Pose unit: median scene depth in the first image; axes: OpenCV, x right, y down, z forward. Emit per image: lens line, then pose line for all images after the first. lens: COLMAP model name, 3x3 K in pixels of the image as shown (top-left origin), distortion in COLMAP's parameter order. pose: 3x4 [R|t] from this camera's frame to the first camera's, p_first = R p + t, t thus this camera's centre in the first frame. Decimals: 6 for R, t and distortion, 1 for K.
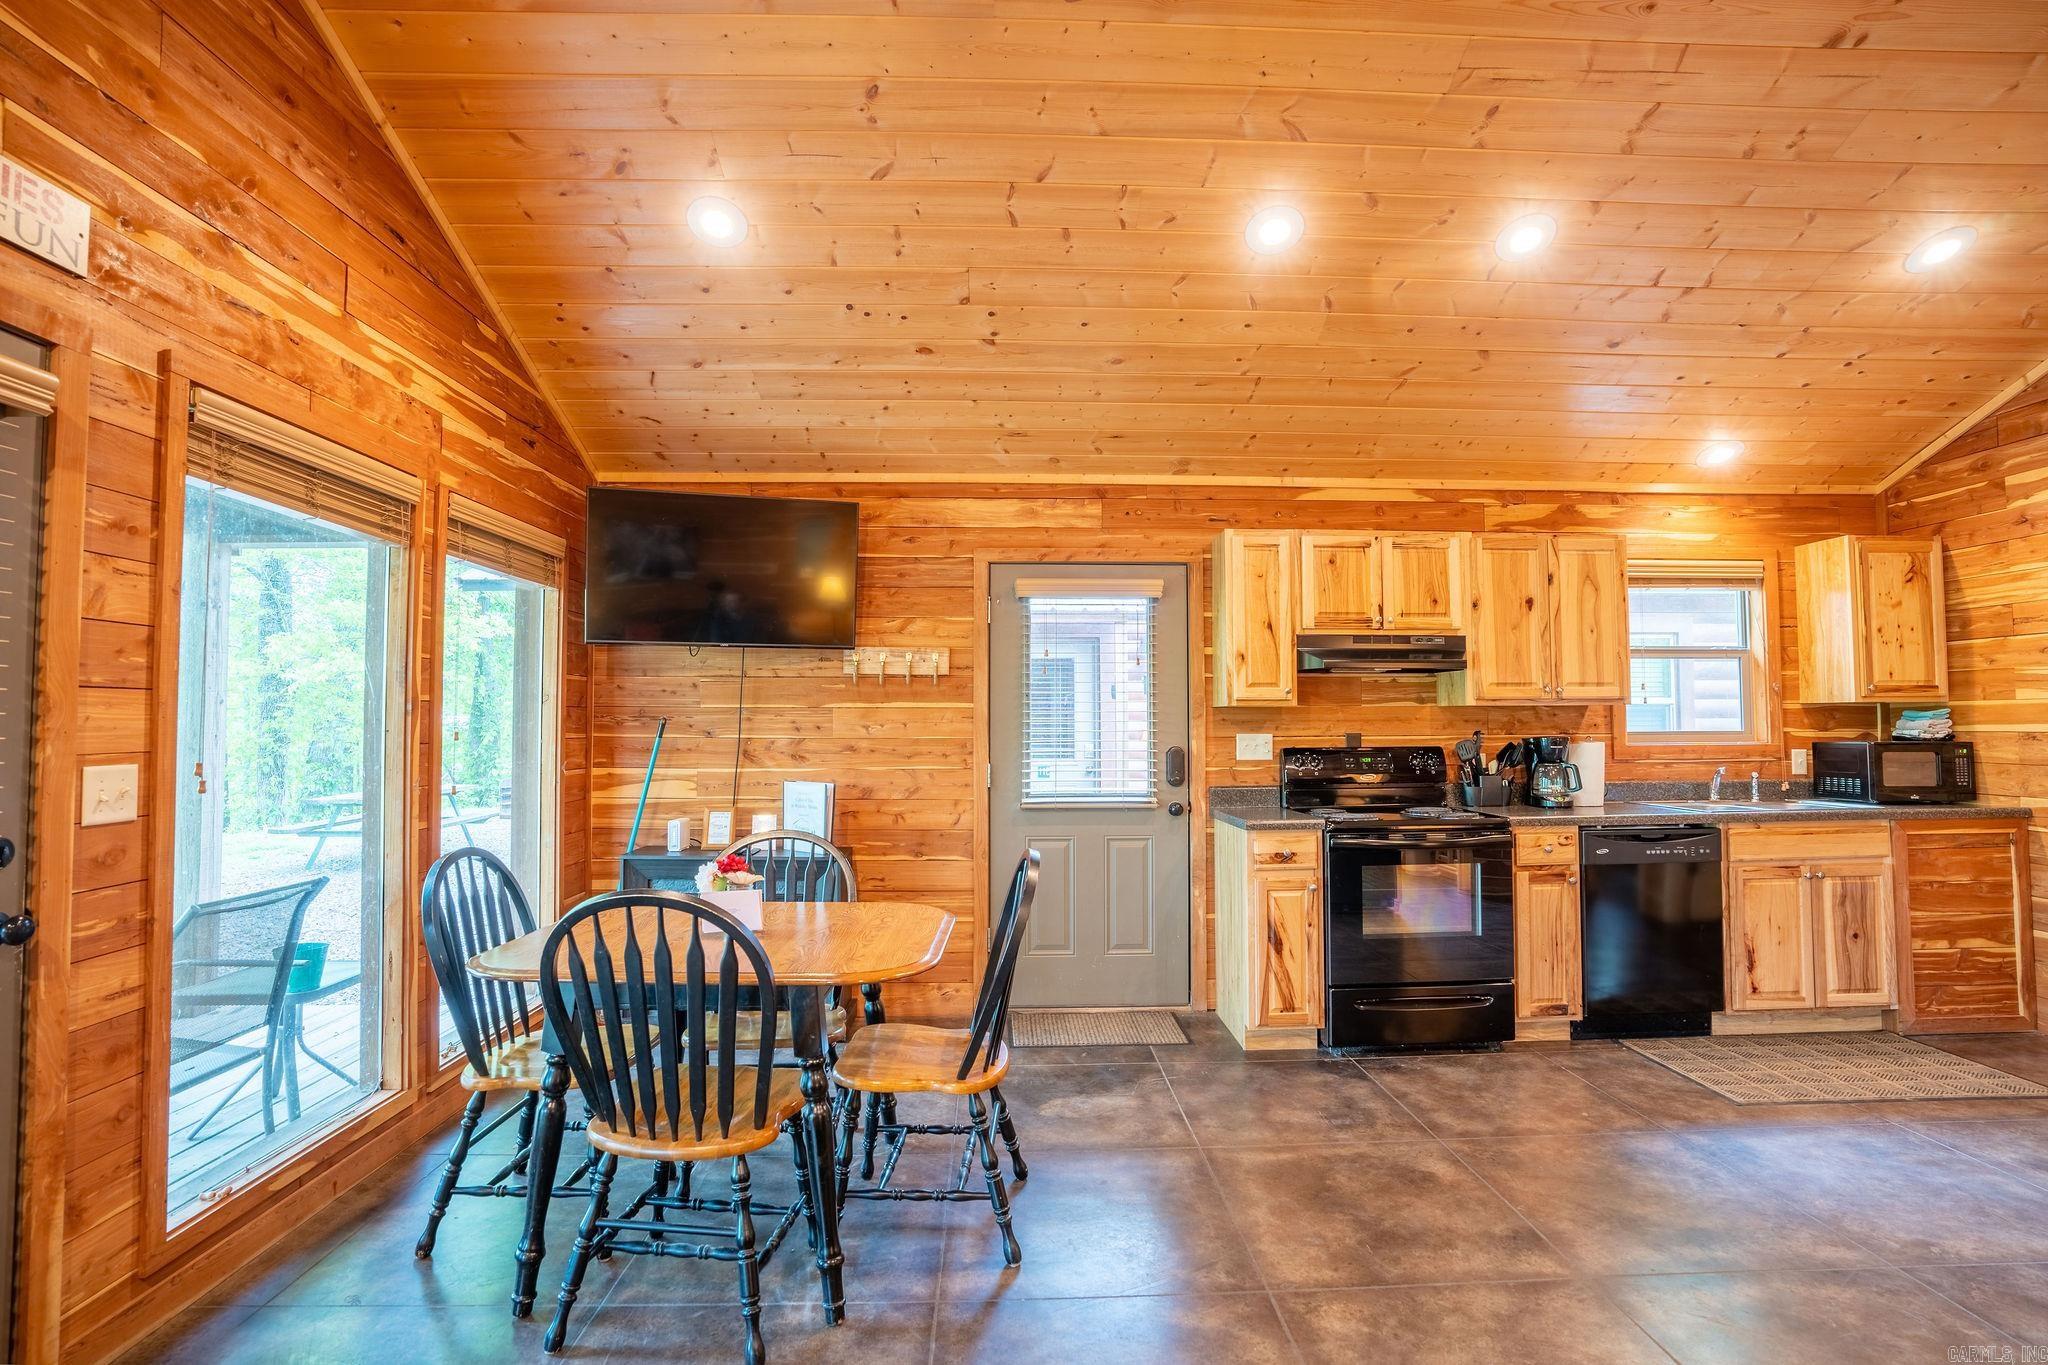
lens RADIAL K [[975.8, 0, 1009.1], [0, 975.8, 673.5], [0, 0, 1]] dist [-0.032390, 0.012717]
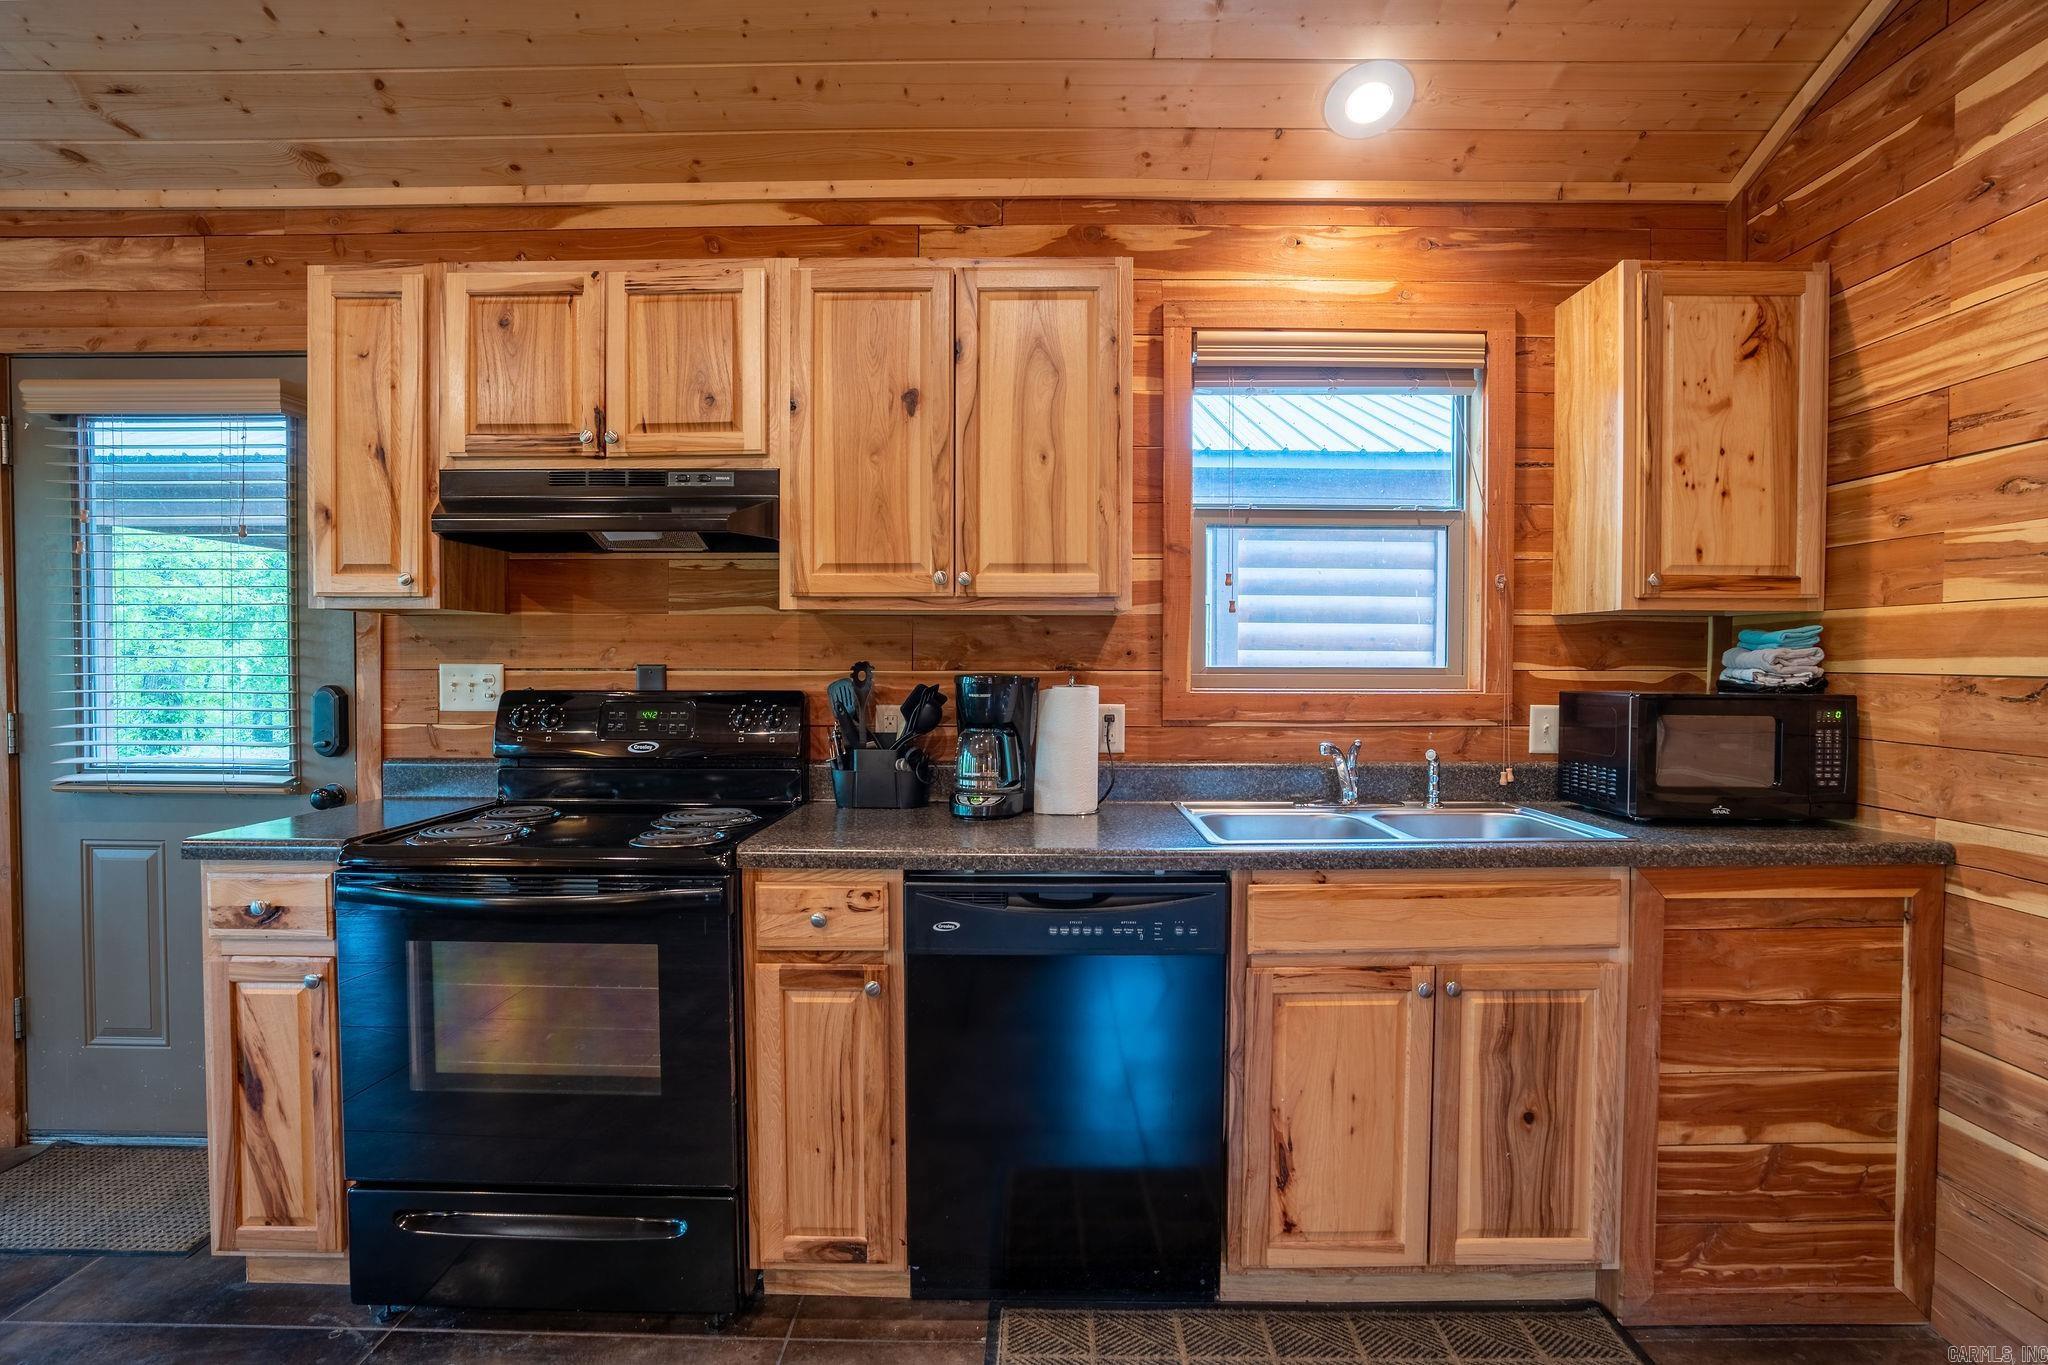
lens RADIAL K [[988.8, 0, 1012.4], [0, 988.8, 669.5], [0, 0, 1]] dist [-0.041048, 0.010875]
pose [[0.997803, 0.008267, -0.065726, 0.623773], [-0.004039, 0.997929, 0.064200, 0.030213], [0.066120, -0.063793, 0.995770, 0.501773]]
